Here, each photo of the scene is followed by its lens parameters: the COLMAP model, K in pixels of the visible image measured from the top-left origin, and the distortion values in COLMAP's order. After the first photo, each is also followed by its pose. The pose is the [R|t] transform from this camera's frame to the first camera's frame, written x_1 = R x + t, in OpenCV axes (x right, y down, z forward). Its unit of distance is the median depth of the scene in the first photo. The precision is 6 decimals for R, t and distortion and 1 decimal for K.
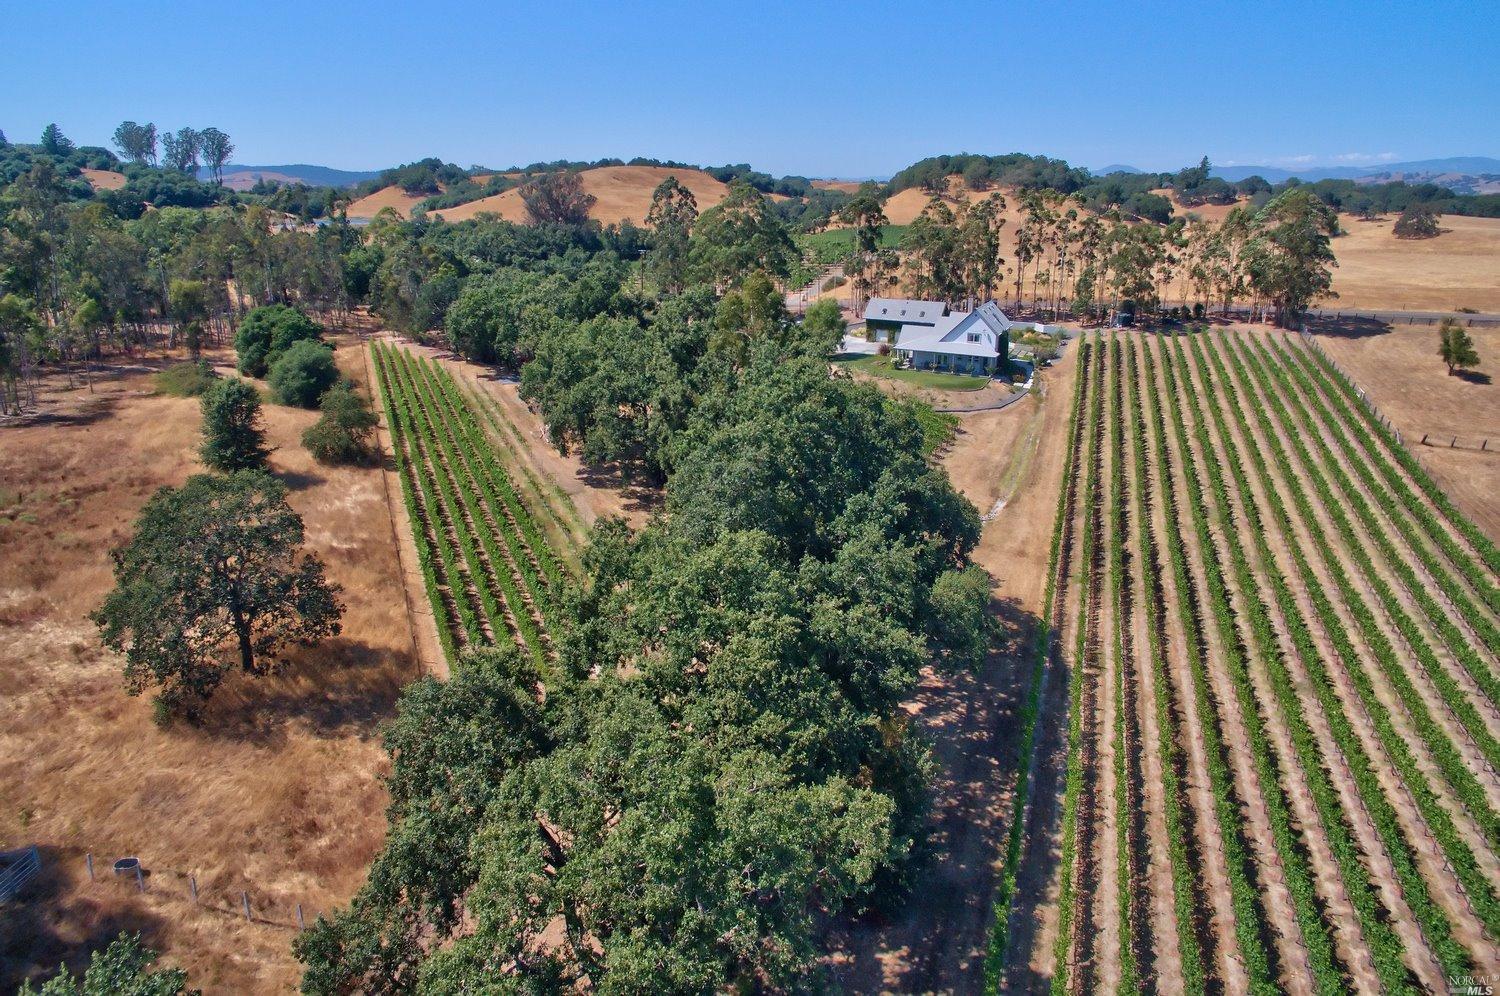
lens RADIAL K [[830.5, 0, 748.0], [0, 830.5, 441.4], [0, 0, 1]] dist [-0.103344, 0.059353]
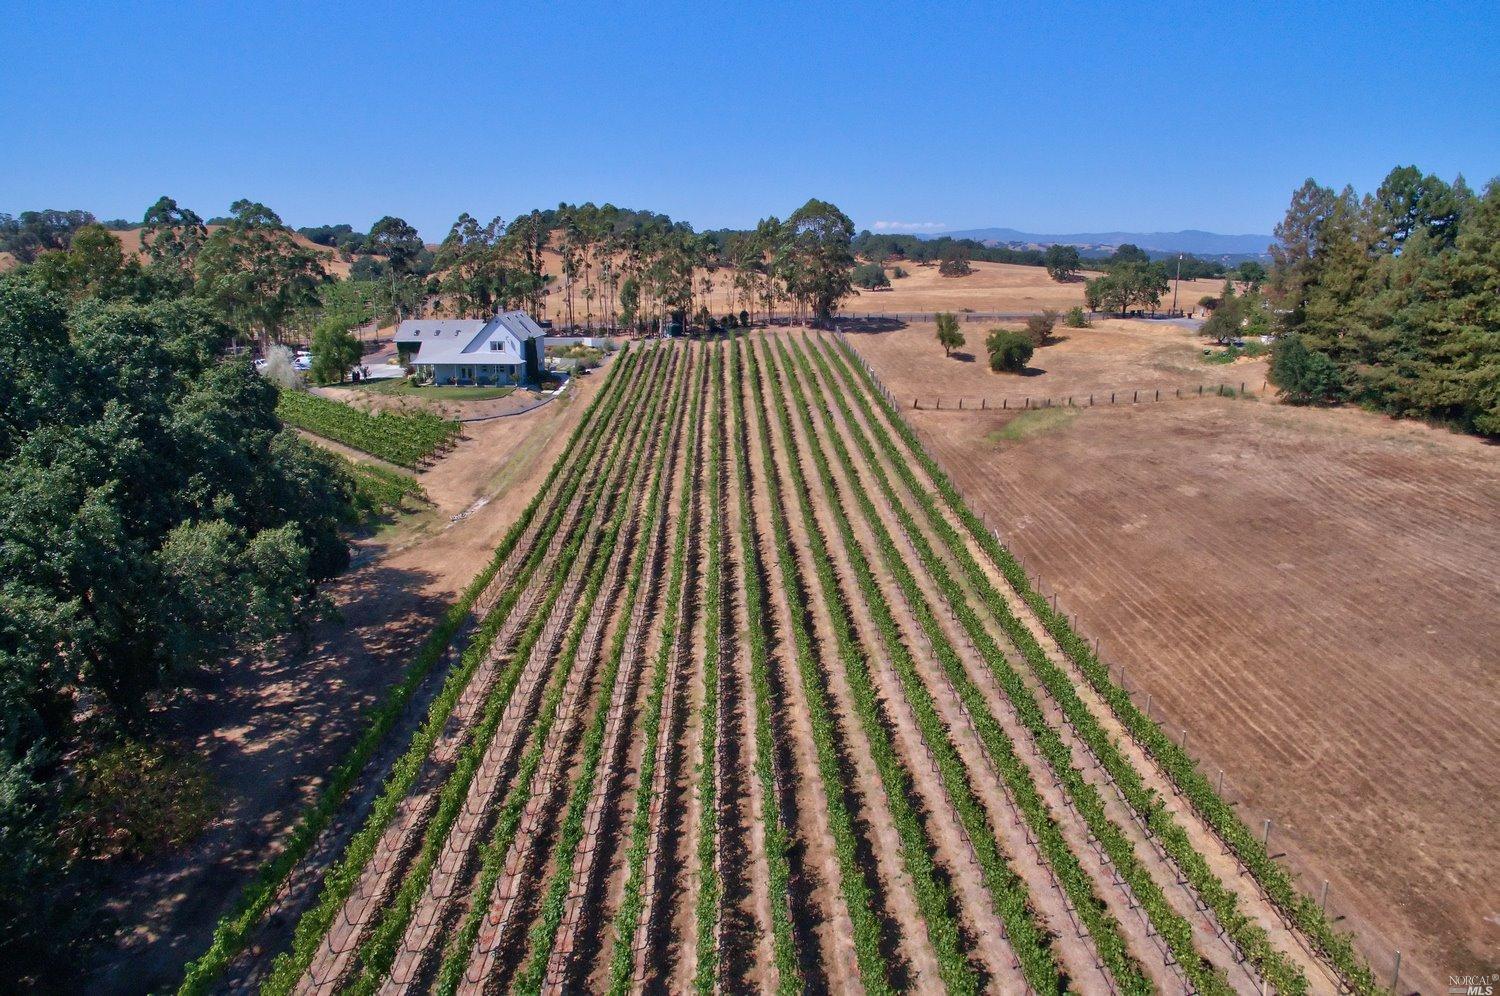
lens RADIAL K [[830.5, 0, 748.0], [0, 830.5, 441.4], [0, 0, 1]] dist [-0.103344, 0.059353]
pose [[0.921792, -0.075607, 0.380240, 0.171587], [0.111594, 0.991034, -0.073472, 0.076515], [-0.371276, 0.110158, 0.921965, 0.060375]]
